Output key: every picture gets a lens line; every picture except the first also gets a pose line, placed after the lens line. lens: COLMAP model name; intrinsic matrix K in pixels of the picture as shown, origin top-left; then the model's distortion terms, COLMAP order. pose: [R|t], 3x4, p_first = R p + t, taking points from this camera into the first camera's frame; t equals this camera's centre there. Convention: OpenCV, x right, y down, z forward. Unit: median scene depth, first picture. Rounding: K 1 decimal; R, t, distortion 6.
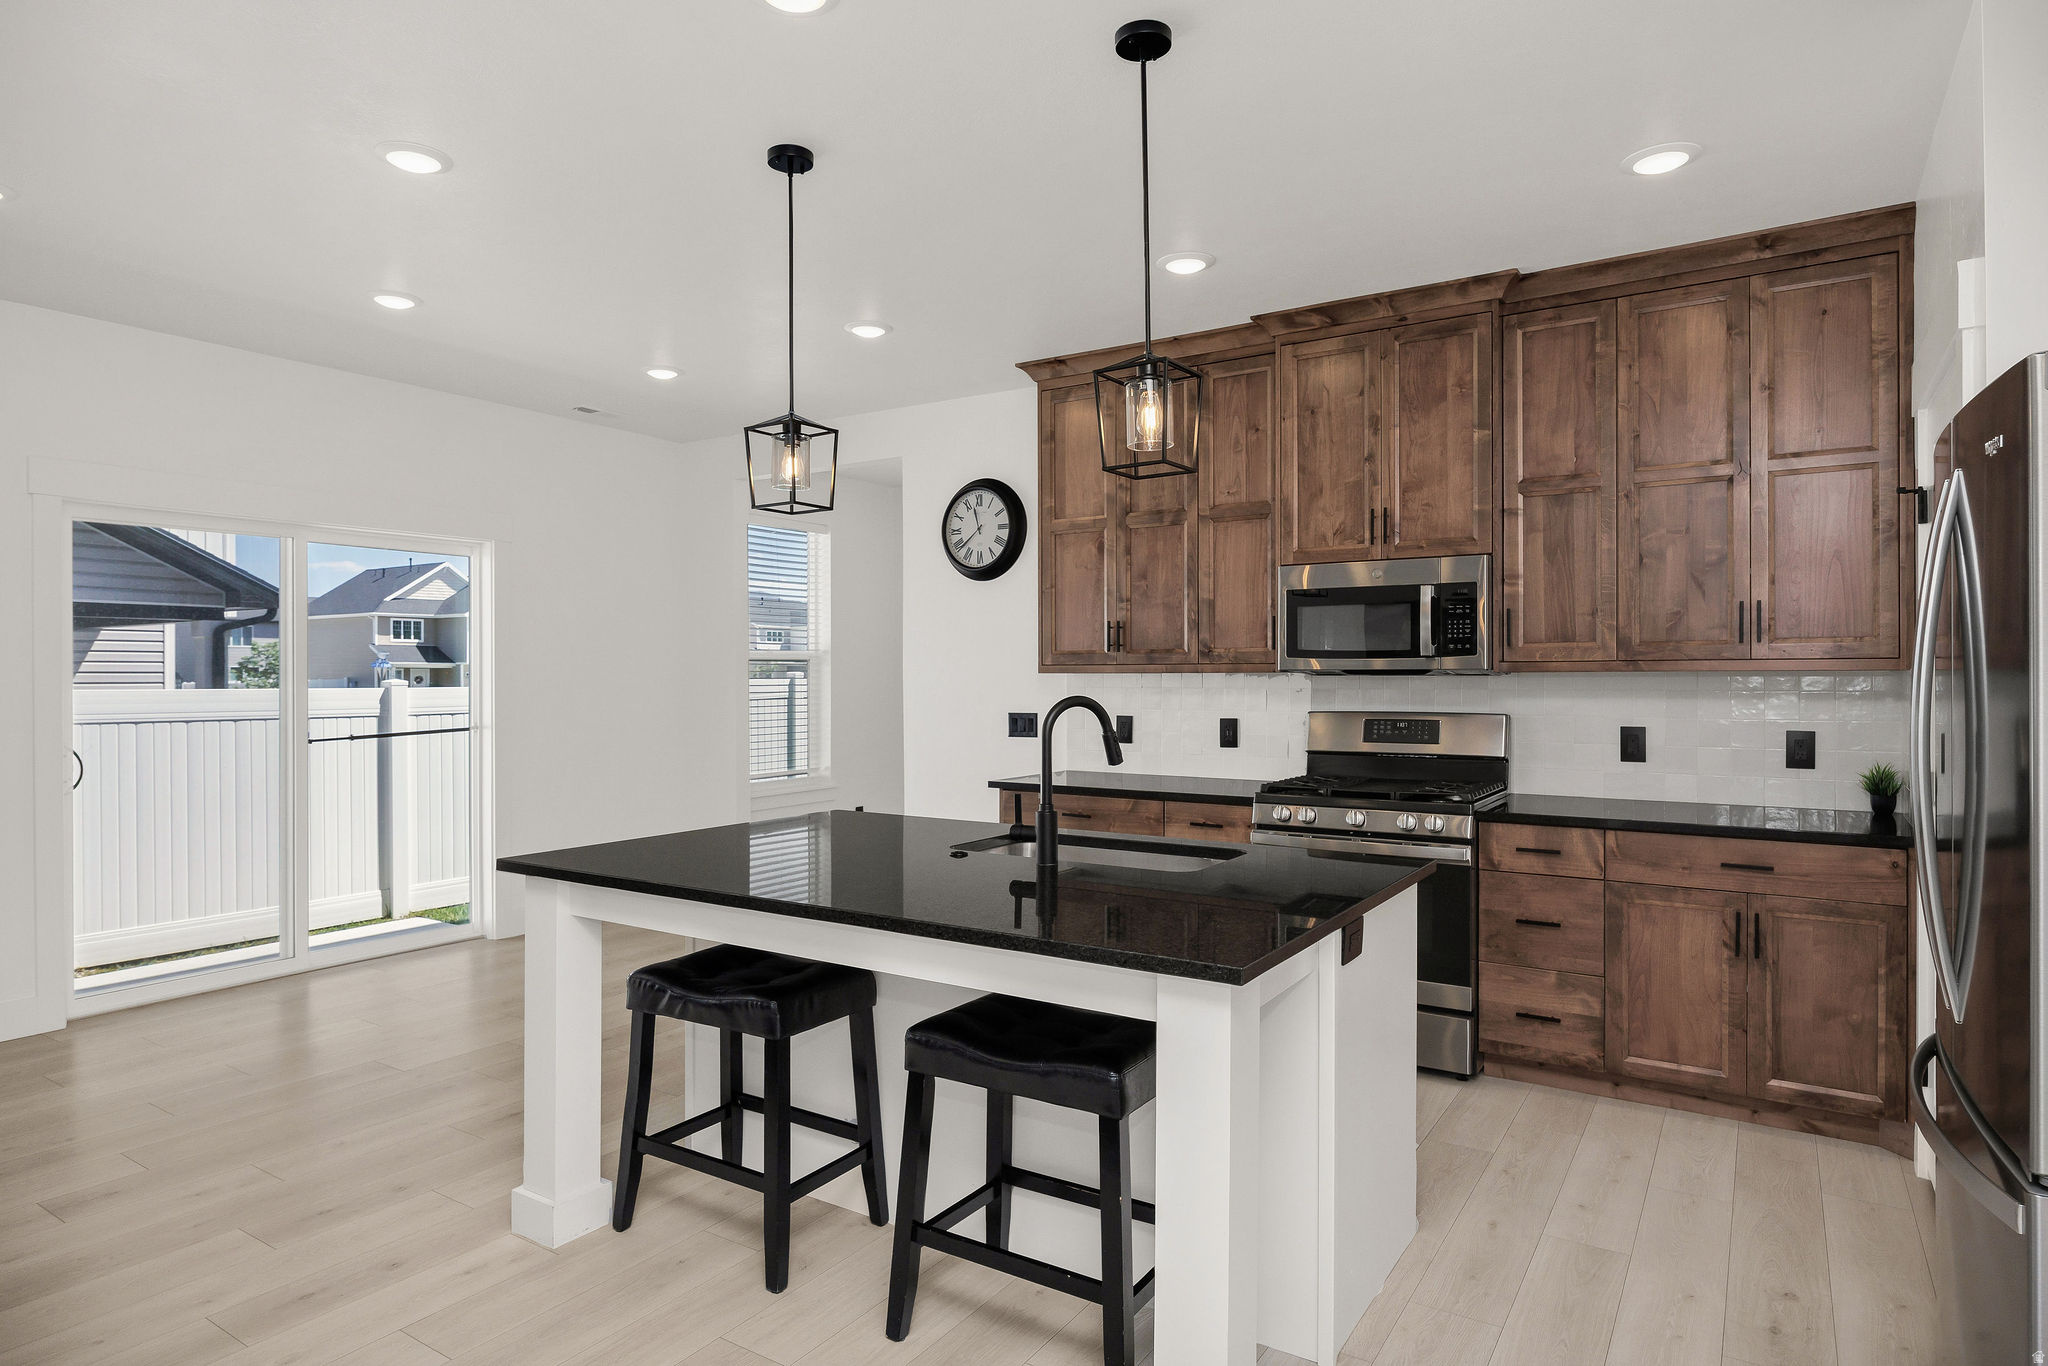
lens RADIAL K [[1162.3, 0, 1023.0], [0, 1162.3, 680.4], [0, 0, 1]] dist [-0.001003, -0.000036]
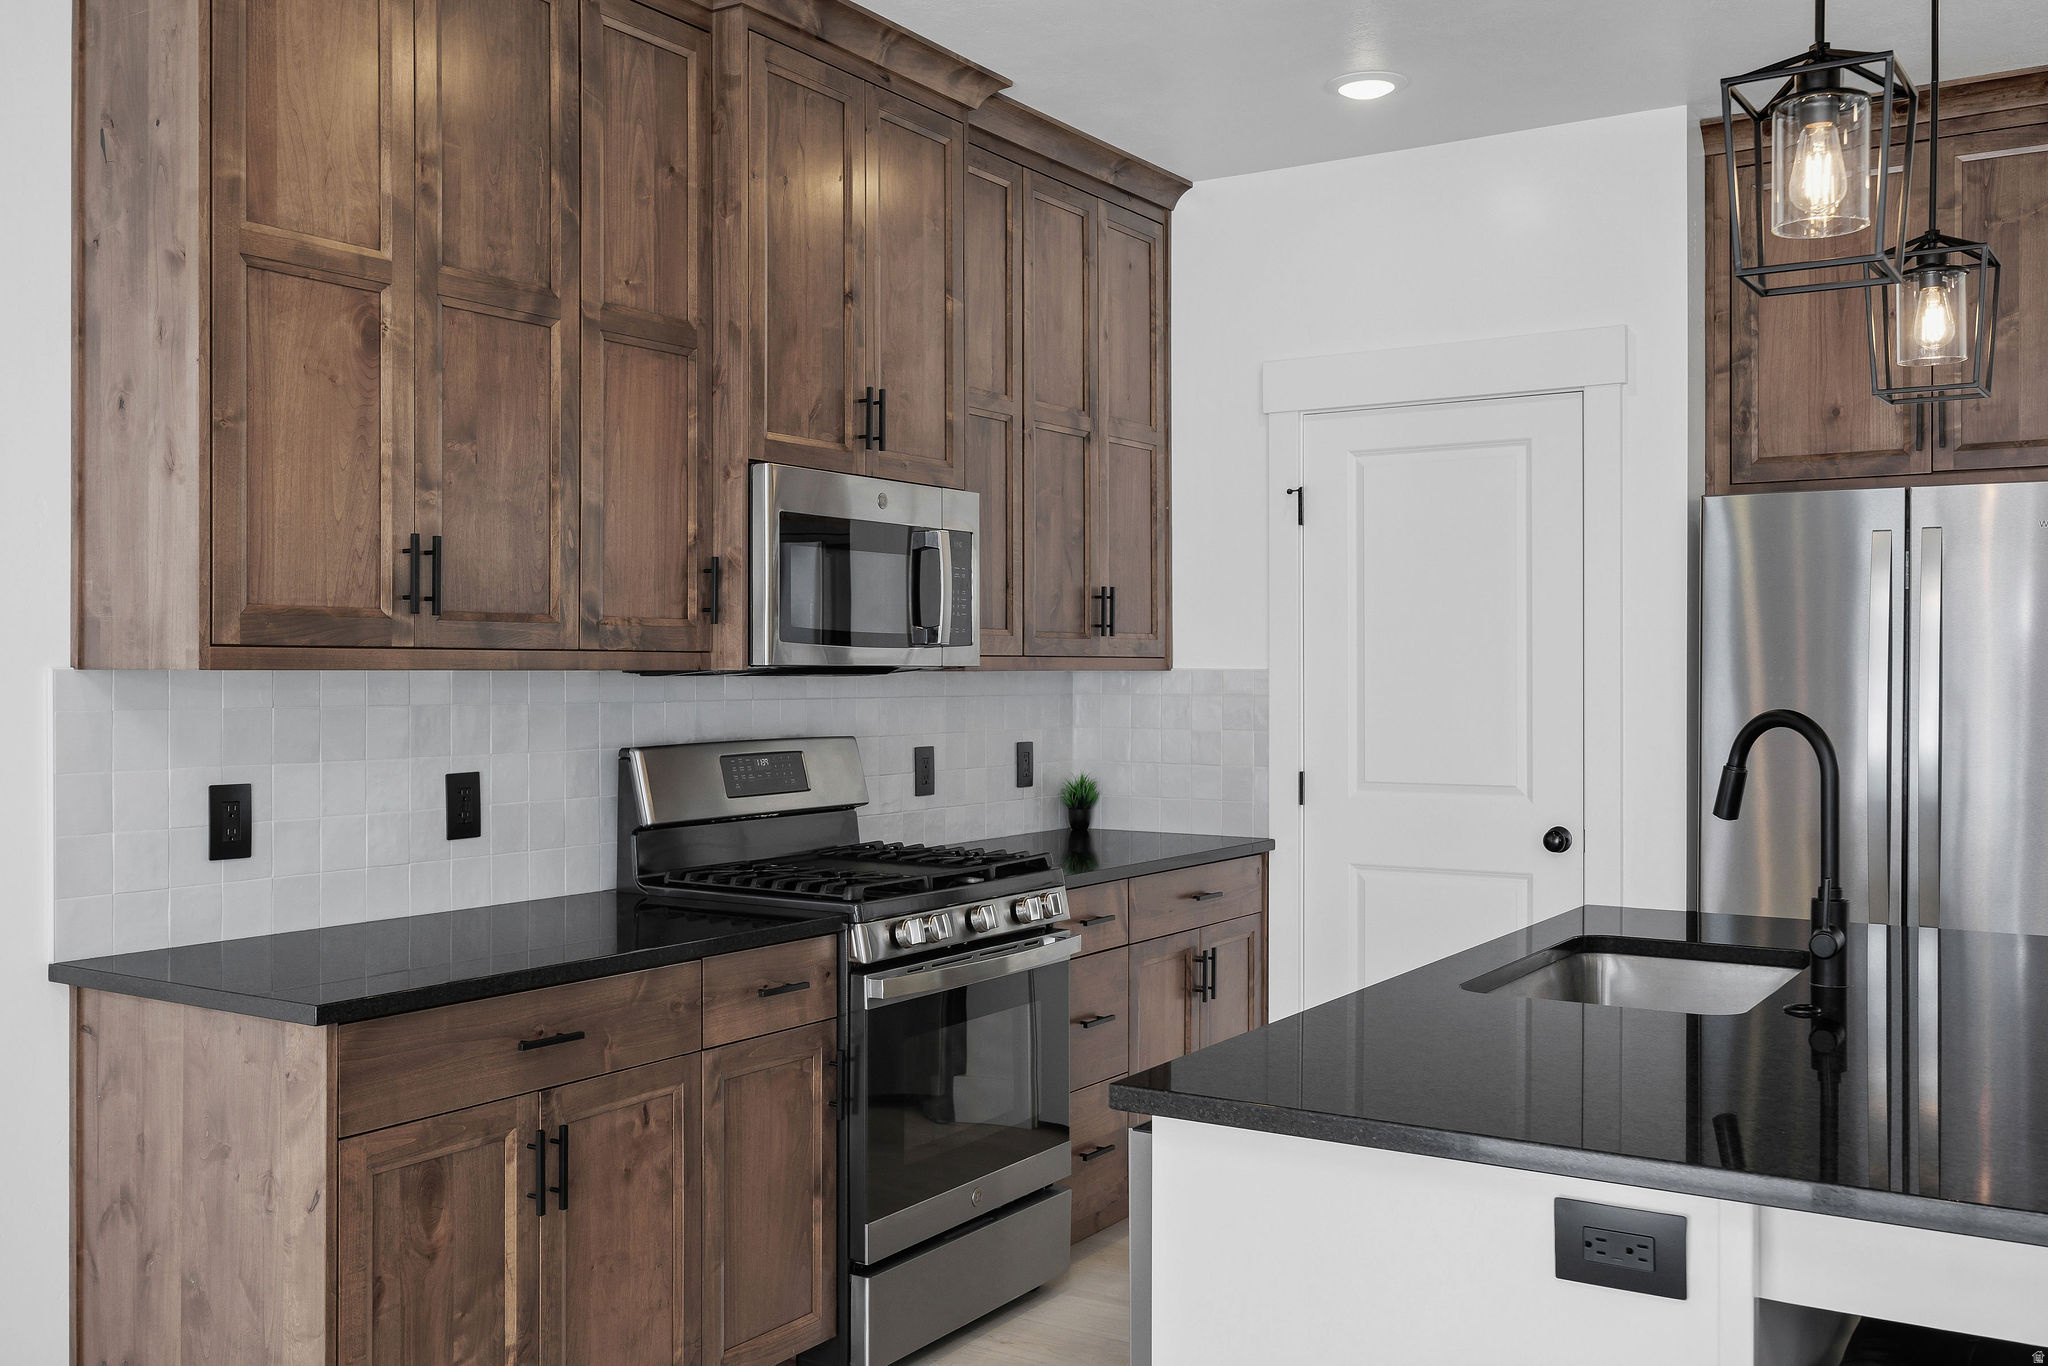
lens RADIAL K [[1885.1, 0, 1023.5], [0, 1885.1, 678.9], [0, 0, 1]] dist [0.010902, 0.000000]
pose [[-0.008638, -0.002191, 0.999960, -0.565176], [0.001893, 0.999996, 0.002207, -0.004434], [-0.999961, 0.001912, -0.008634, 0.826188]]
